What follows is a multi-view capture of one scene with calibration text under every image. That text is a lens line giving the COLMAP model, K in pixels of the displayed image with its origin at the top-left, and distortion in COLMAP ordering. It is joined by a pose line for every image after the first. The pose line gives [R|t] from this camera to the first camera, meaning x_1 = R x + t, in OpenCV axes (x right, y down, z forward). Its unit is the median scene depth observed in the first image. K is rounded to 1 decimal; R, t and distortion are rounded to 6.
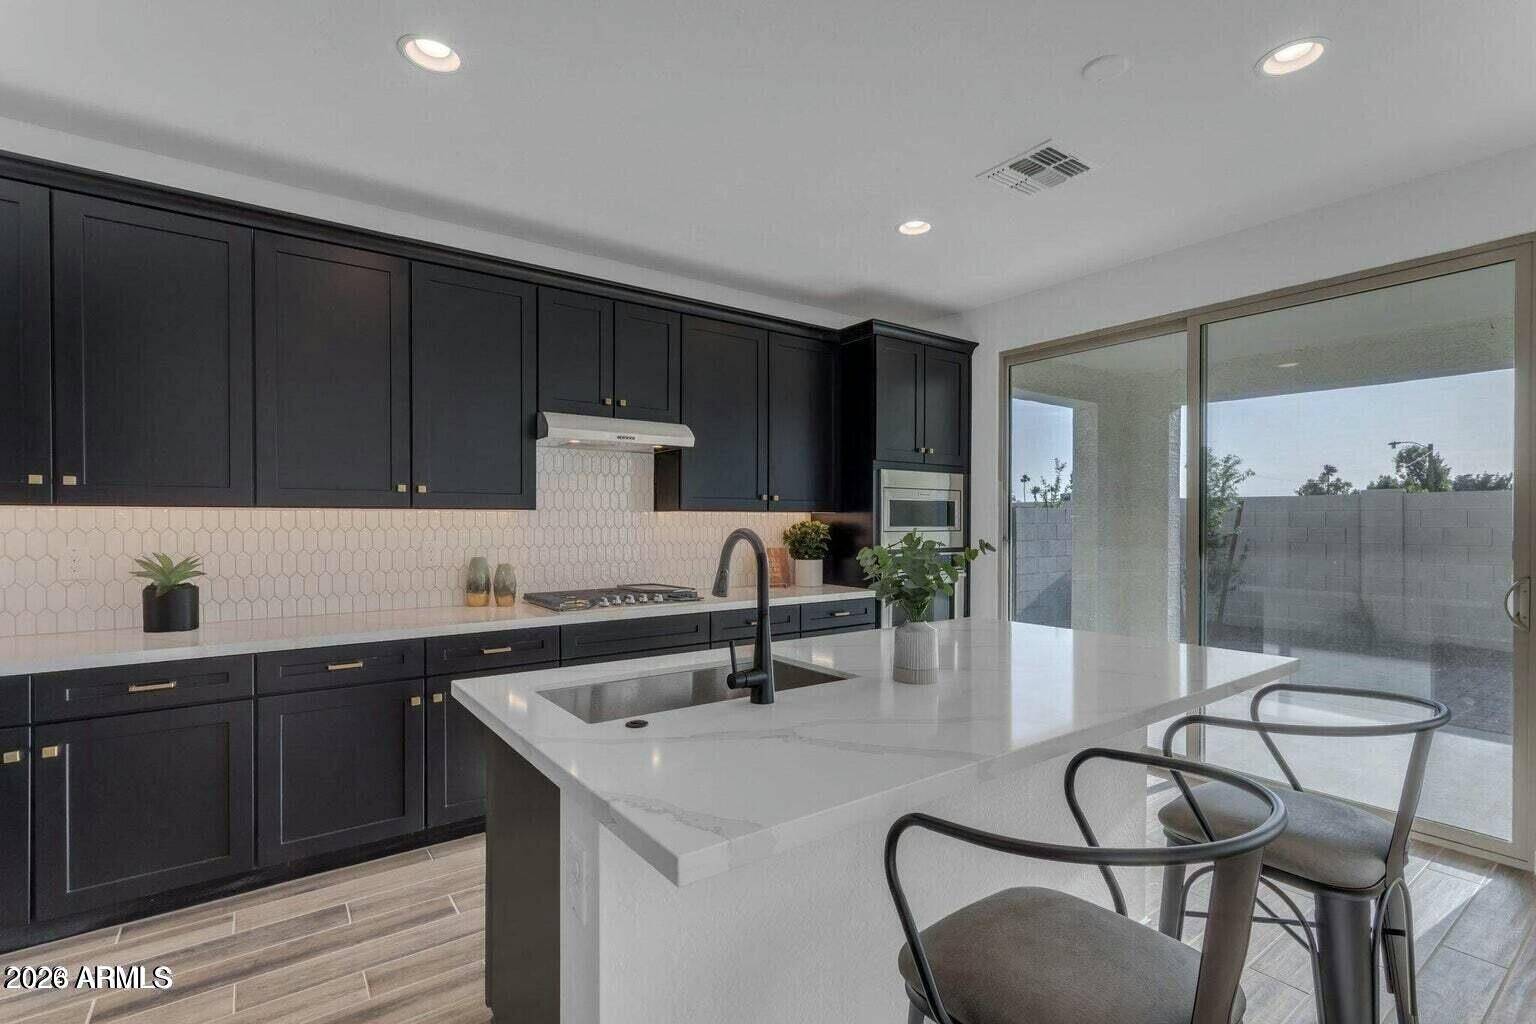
lens RADIAL K [[711.7, 0, 803.0], [0, 711.7, 524.0], [0, 0, 1]] dist [0.001233, 0.000880]
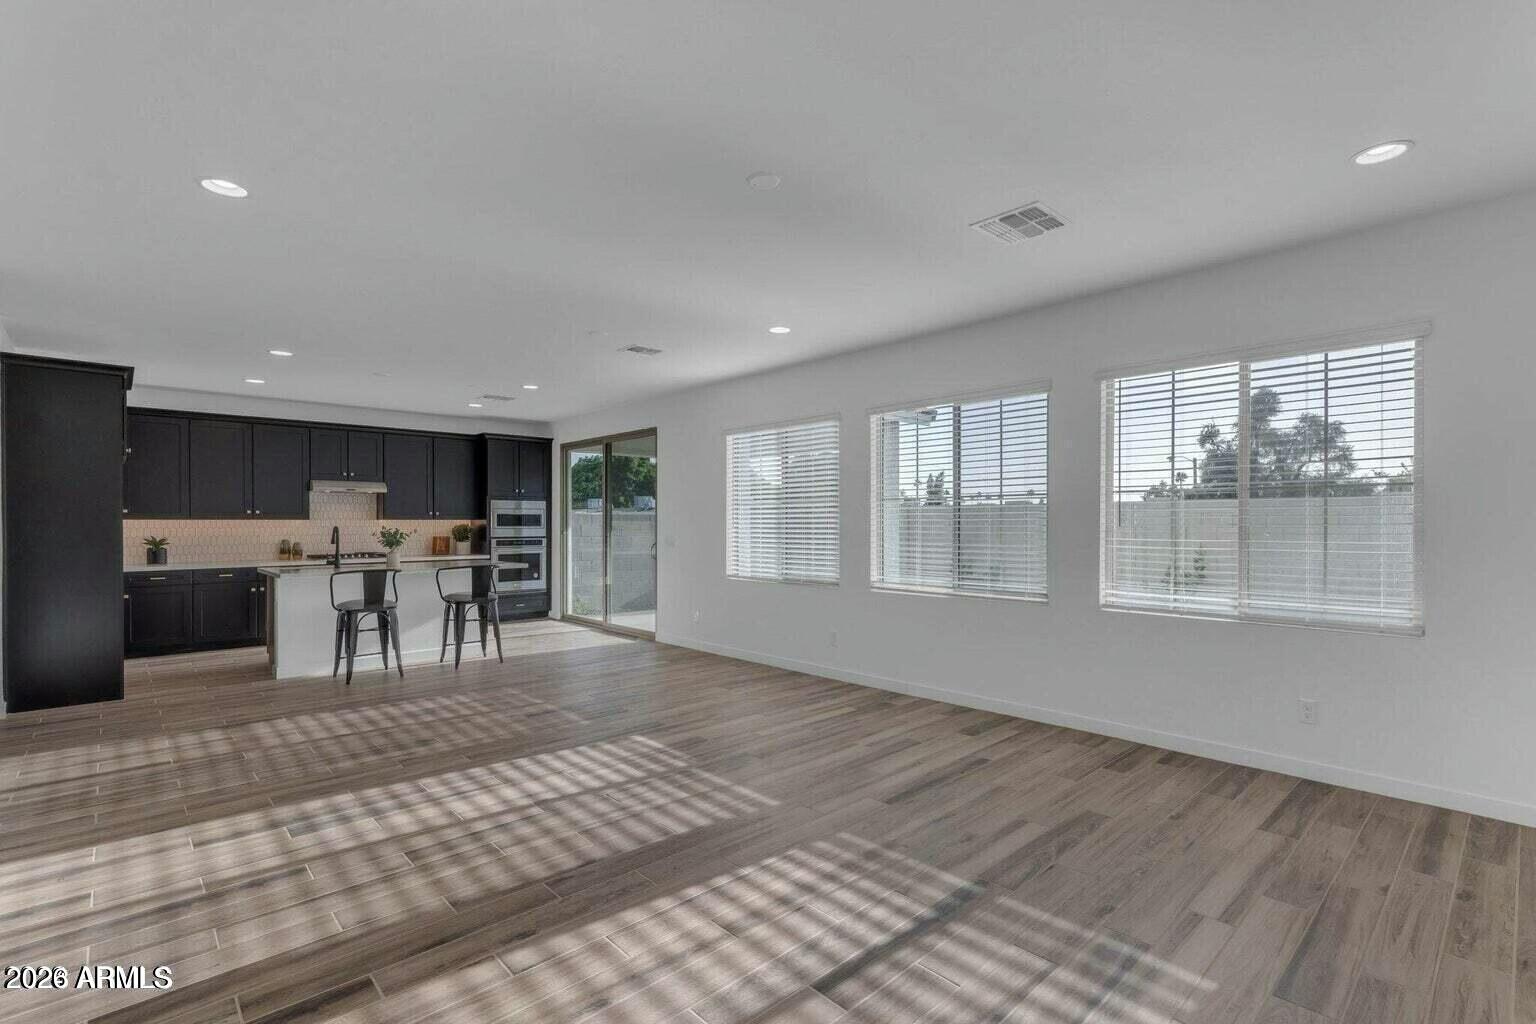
lens RADIAL K [[711.7, 0, 815.5], [0, 711.7, 524.6], [0, 0, 1]] dist [0.001233, 0.000880]
pose [[0.991459, -0.000561, 0.130419, 0.940286], [0.000346, 0.999999, 0.001669, -0.005564], [-0.130420, -0.001609, 0.991458, -1.512448]]
